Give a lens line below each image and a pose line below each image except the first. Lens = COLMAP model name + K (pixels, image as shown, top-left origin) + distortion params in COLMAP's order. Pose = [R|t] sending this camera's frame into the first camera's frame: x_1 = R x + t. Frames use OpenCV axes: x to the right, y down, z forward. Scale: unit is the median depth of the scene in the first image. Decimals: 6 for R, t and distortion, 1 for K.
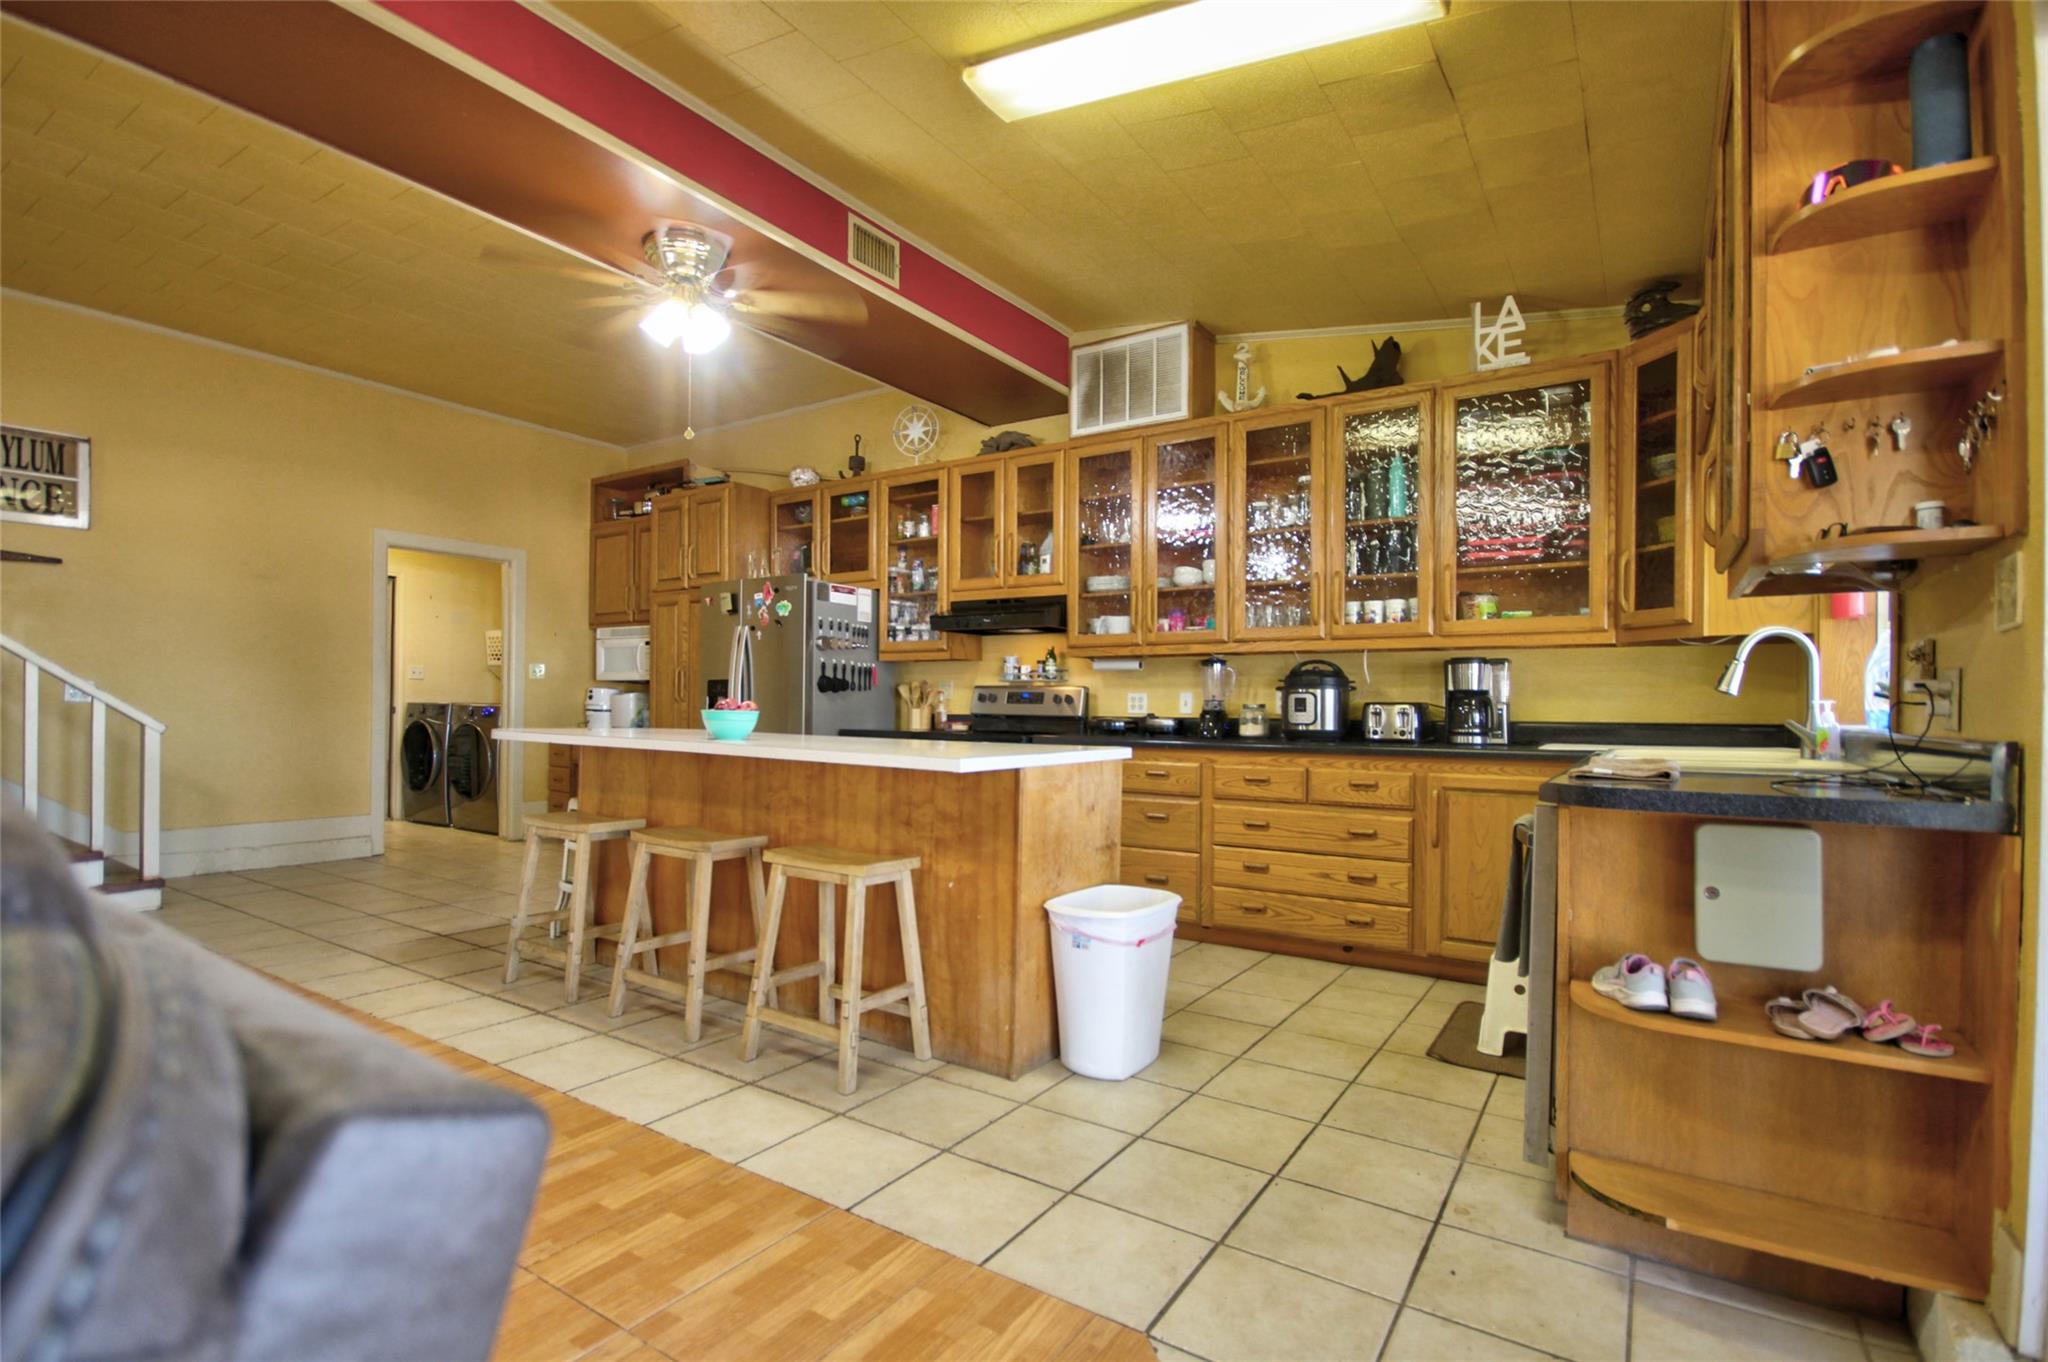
lens RADIAL K [[950.8, 0, 1024.0], [0, 950.8, 681.0], [0, 0, 1]] dist [0.000847, 0.000078]
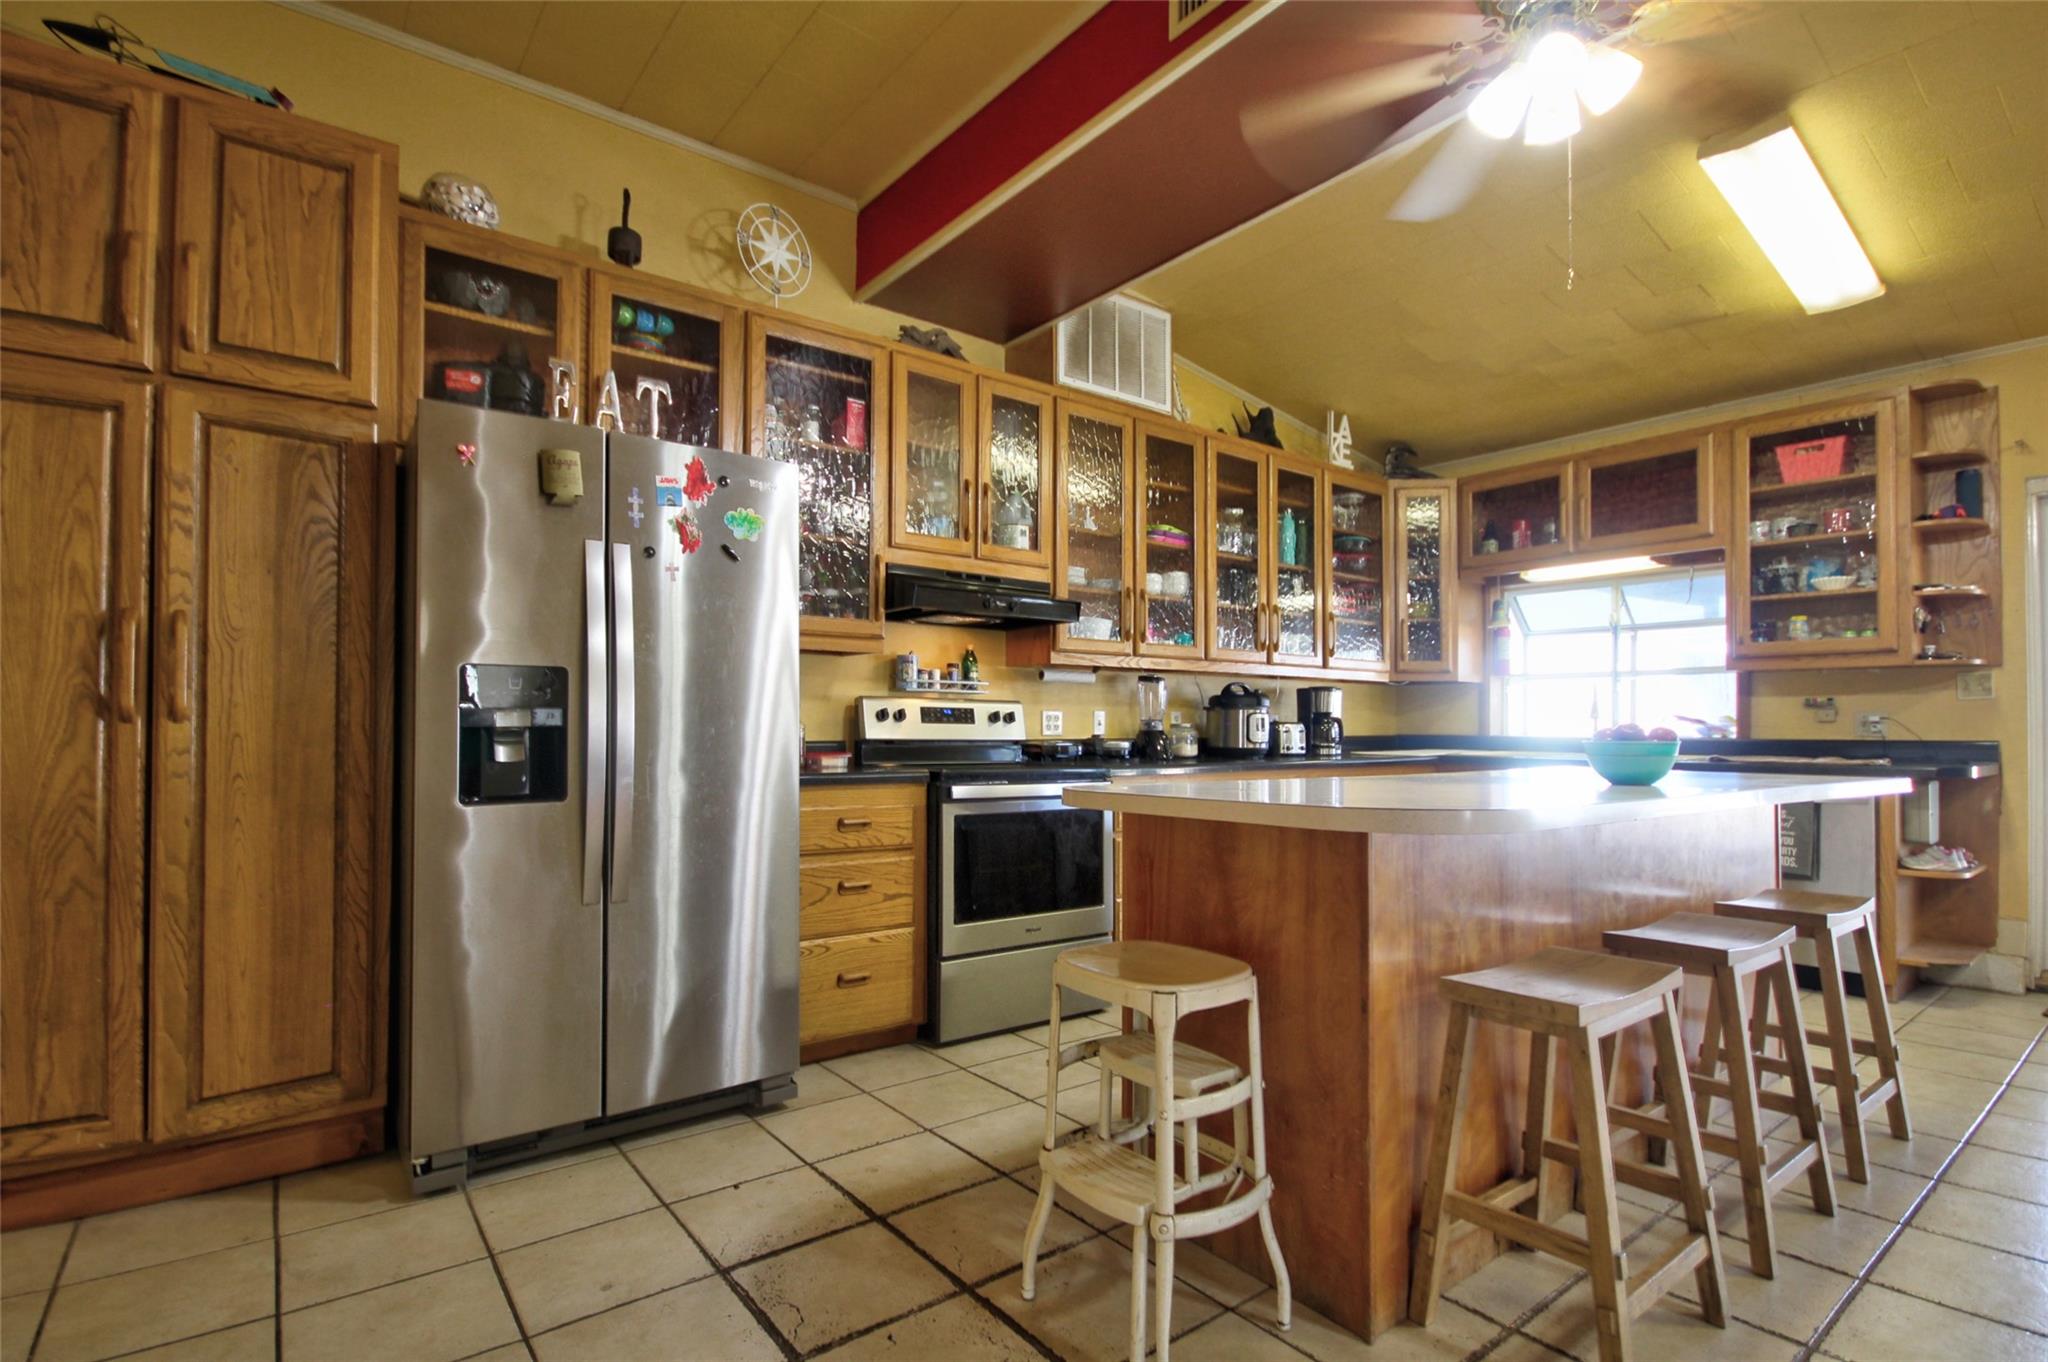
lens RADIAL K [[988.1, 0, 1026.0], [0, 988.1, 711.6], [0, 0, 1]] dist [-0.002021, -0.000209]
pose [[0.317893, 0.015410, 0.948001, -0.874949], [-0.015129, 0.999823, -0.011180, 0.028394], [-0.948006, -0.010789, 0.318070, 0.920211]]
